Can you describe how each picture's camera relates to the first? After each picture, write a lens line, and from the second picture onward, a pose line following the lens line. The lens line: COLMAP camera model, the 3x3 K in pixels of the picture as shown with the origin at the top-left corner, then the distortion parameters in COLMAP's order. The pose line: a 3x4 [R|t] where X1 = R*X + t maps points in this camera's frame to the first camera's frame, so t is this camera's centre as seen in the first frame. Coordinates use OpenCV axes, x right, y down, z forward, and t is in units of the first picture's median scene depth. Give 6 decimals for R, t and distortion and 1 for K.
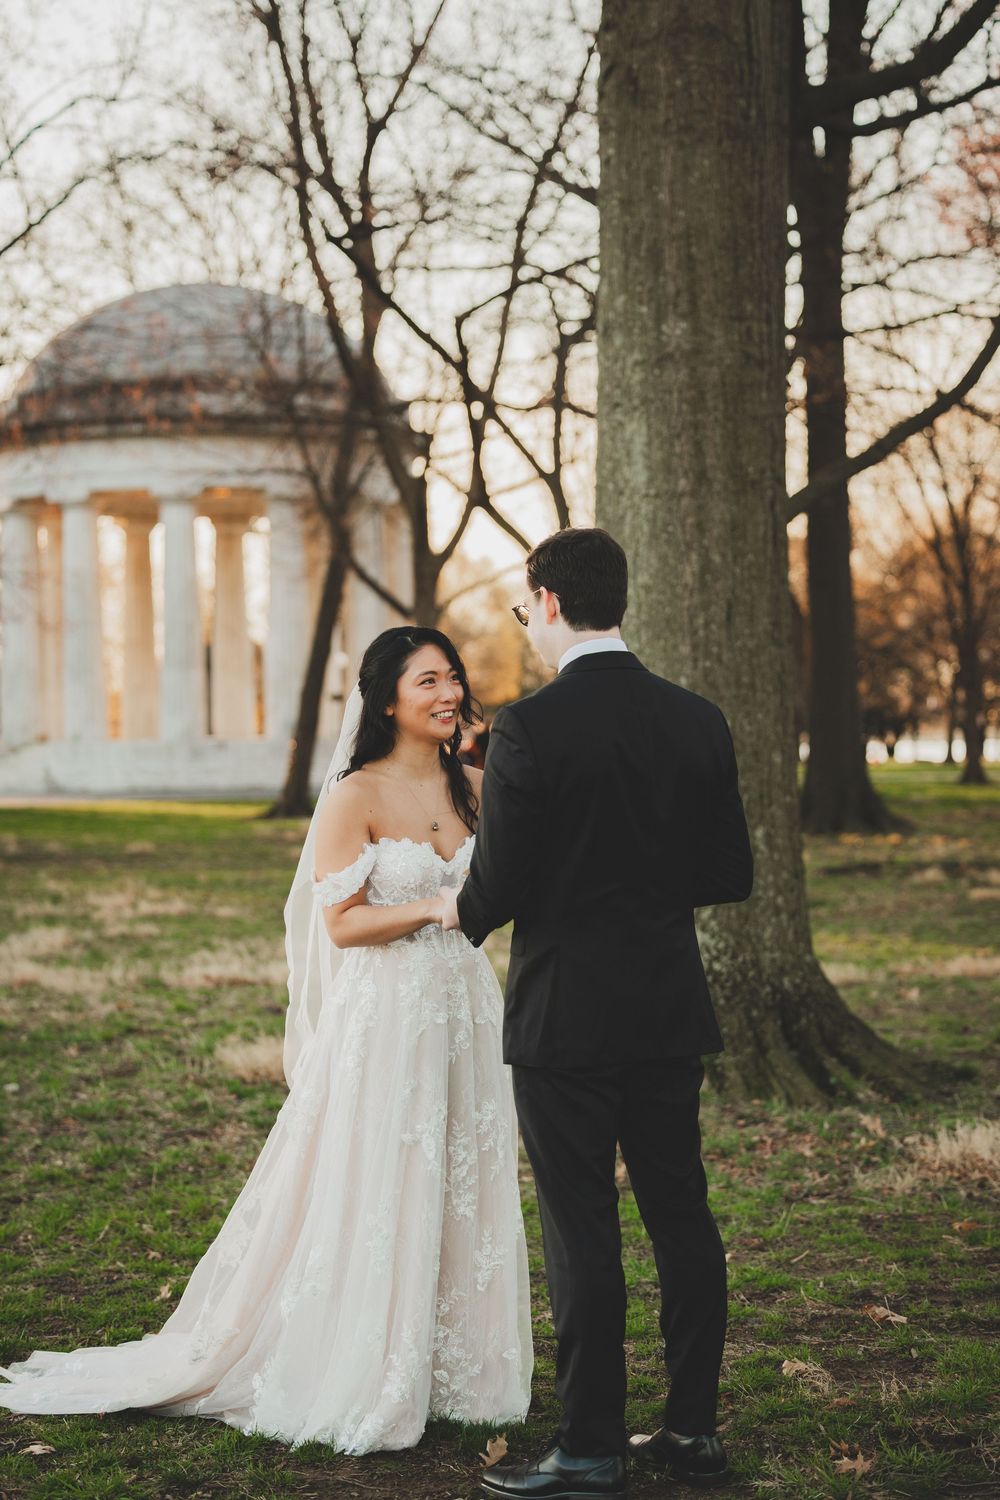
lens RADIAL K [[3027.0, 0, 500.0], [0, 3027.0, 750.0], [0, 0, 1]] dist [-0.049696, 0.080710]
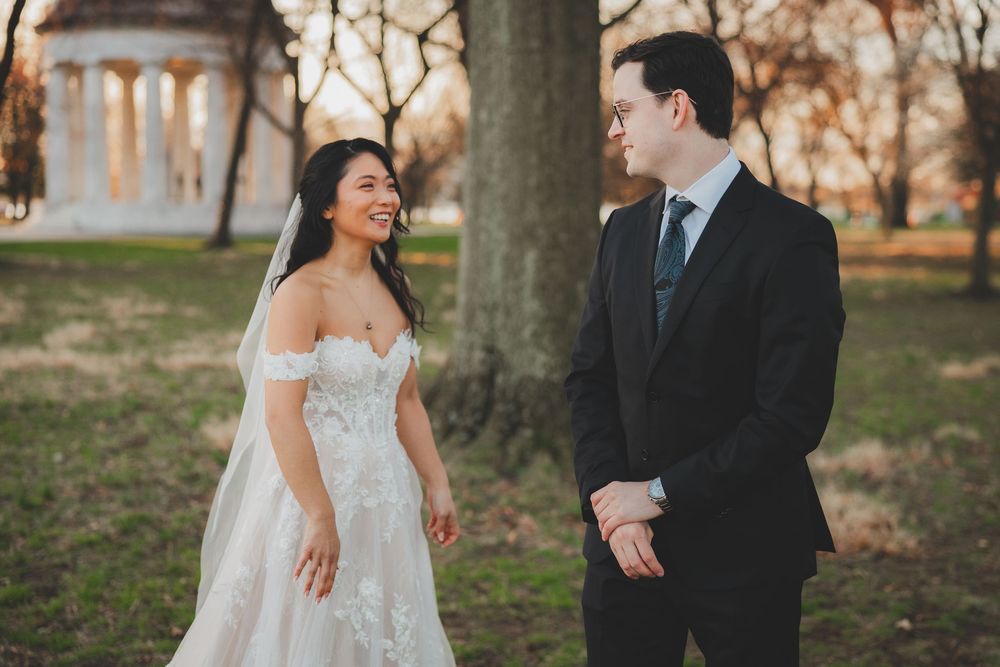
lens RADIAL K [[1646.5, 0, 539.2], [0, 1646.5, 333.7], [0, 0, 1]] dist [-0.008066, -0.054498]
pose [[0.991910, 0.009597, 0.126580, -0.028144], [-0.018894, 0.997192, 0.072458, -0.005435], [-0.125530, -0.074264, 0.989306, 0.166235]]
